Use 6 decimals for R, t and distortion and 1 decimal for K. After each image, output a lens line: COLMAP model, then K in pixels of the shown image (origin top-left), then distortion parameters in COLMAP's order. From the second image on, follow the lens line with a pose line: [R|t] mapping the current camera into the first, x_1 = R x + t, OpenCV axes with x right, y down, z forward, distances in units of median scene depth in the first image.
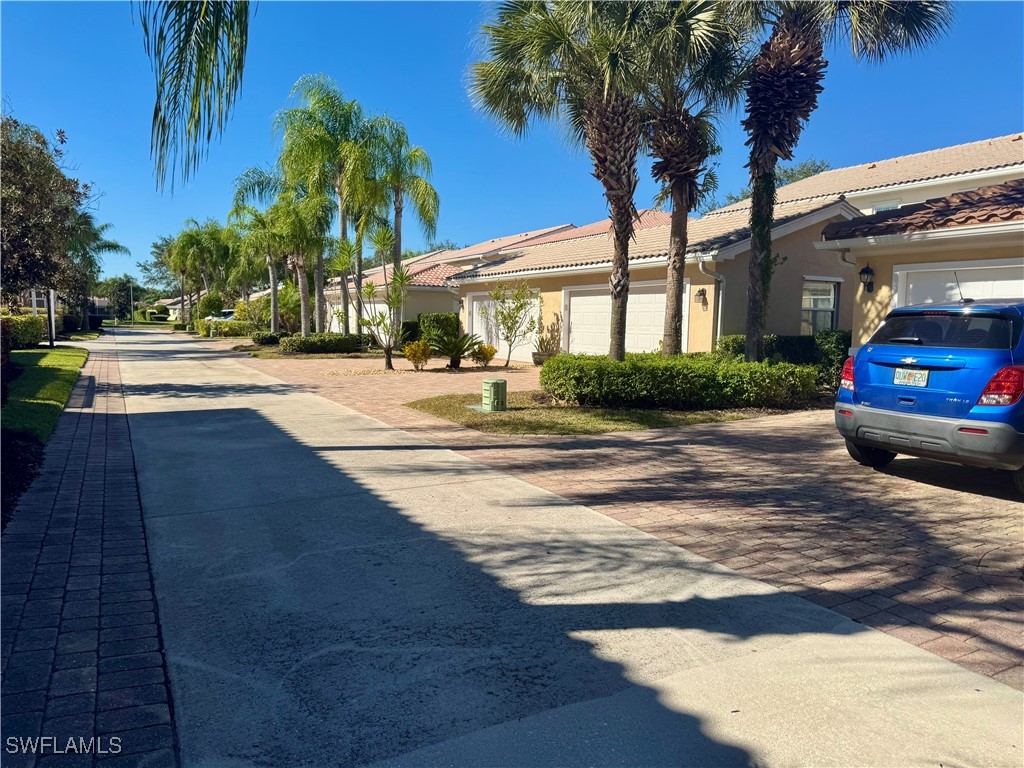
lens RADIAL K [[722.0, 0, 512.3], [0, 722.0, 383.7], [0, 0, 1]] dist [0.028391, -0.036889]
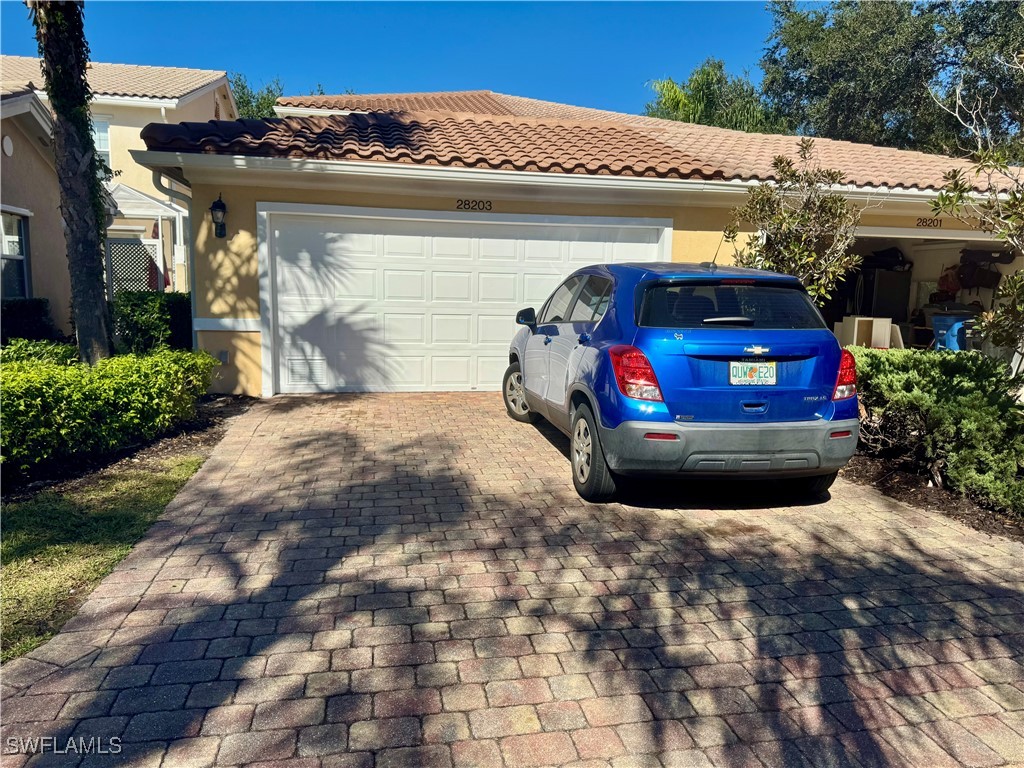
lens RADIAL K [[722.0, 0, 511.2], [0, 722.0, 390.0], [0, 0, 1]] dist [0.028391, -0.036889]
pose [[0.290379, -0.141429, 0.946402, -0.108518], [0.067340, 0.989586, 0.127221, -0.055039], [-0.954539, 0.026788, 0.296879, 0.565870]]
